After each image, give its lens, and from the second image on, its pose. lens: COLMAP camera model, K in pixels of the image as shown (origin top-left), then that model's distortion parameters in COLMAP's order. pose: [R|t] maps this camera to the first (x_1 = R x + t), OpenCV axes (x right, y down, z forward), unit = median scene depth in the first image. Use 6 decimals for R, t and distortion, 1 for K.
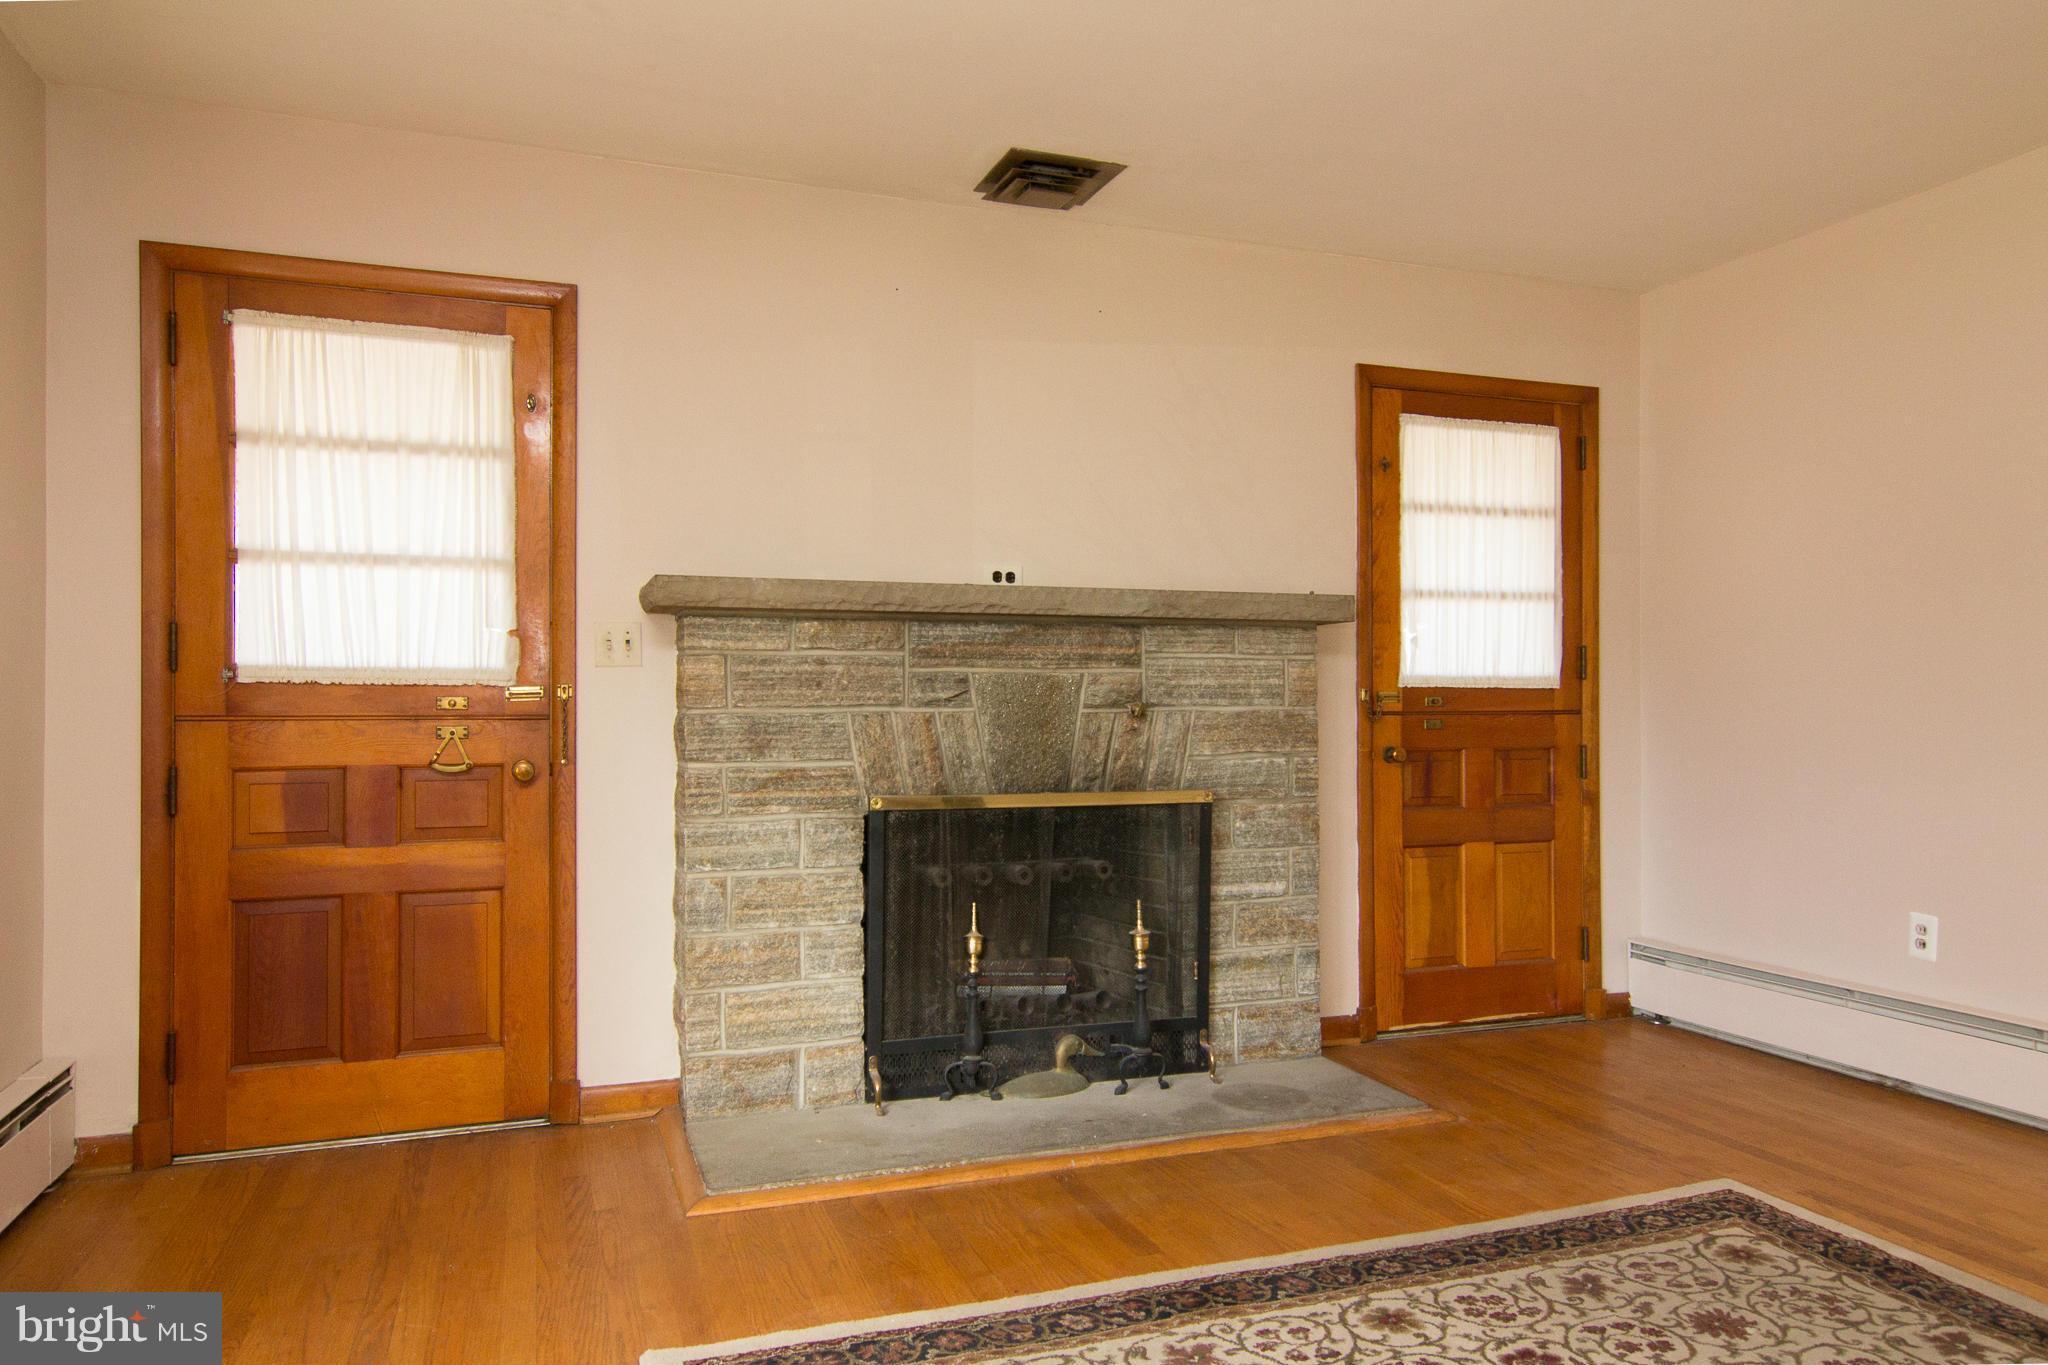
lens RADIAL K [[1374.1, 0, 1024.0], [0, 1374.1, 682.5], [0, 0, 1]] dist [0.029175, 0.000065]
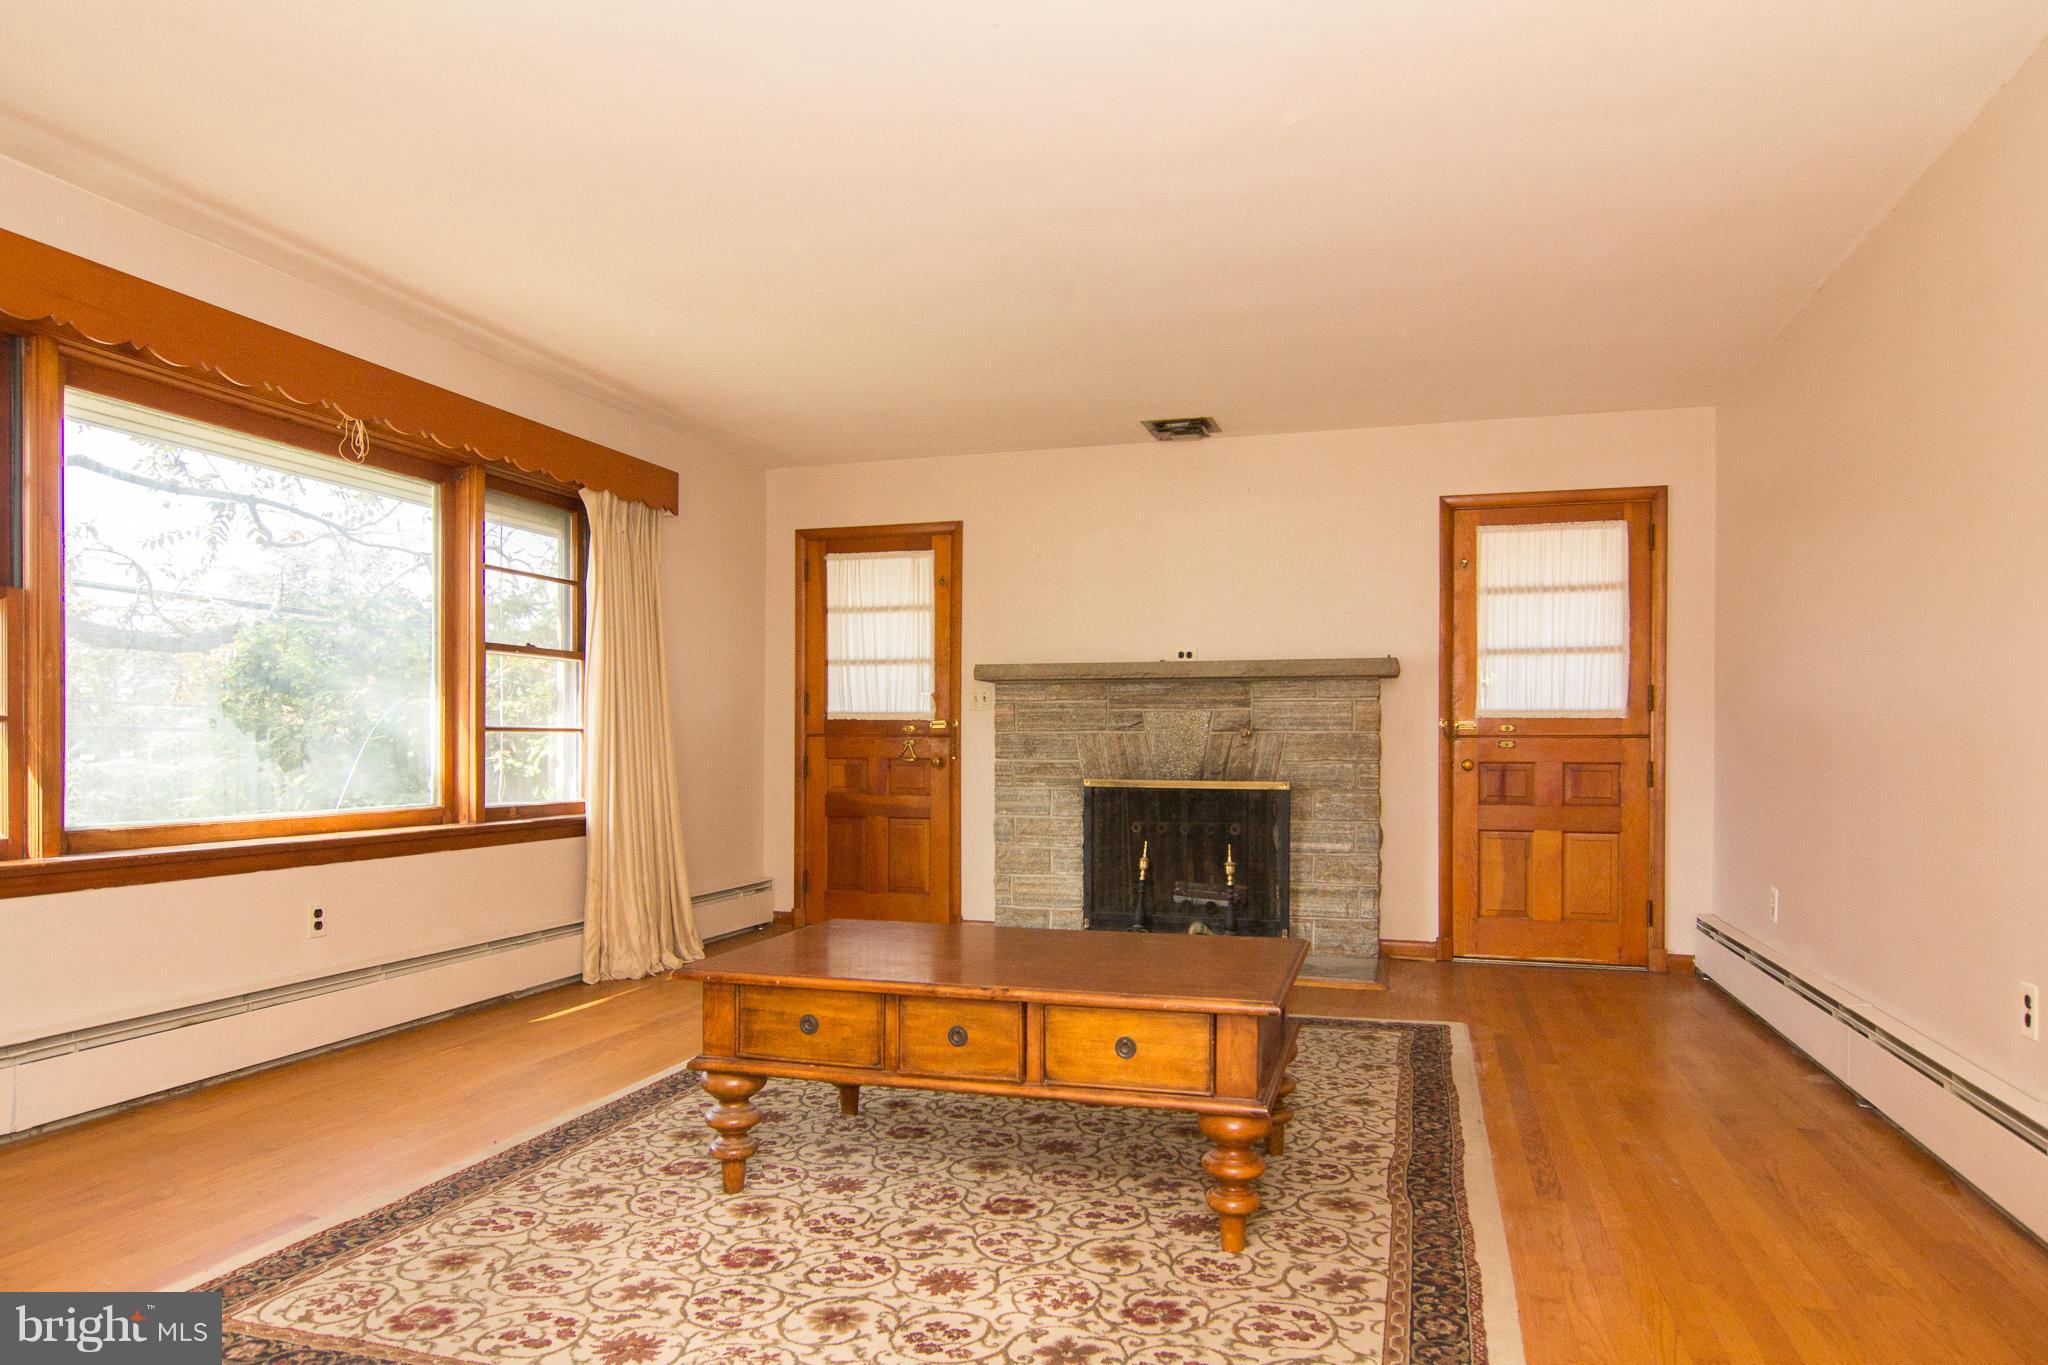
lens RADIAL K [[1219.5, 0, 1024.3], [0, 1219.5, 743.0], [0, 0, 1]] dist [0.000574, 0.000071]
pose [[0.796930, 0.003624, -0.604061, 0.752749], [0.004128, 0.999926, 0.011446, 0.014360], [0.604058, -0.011616, 0.796856, -0.329428]]
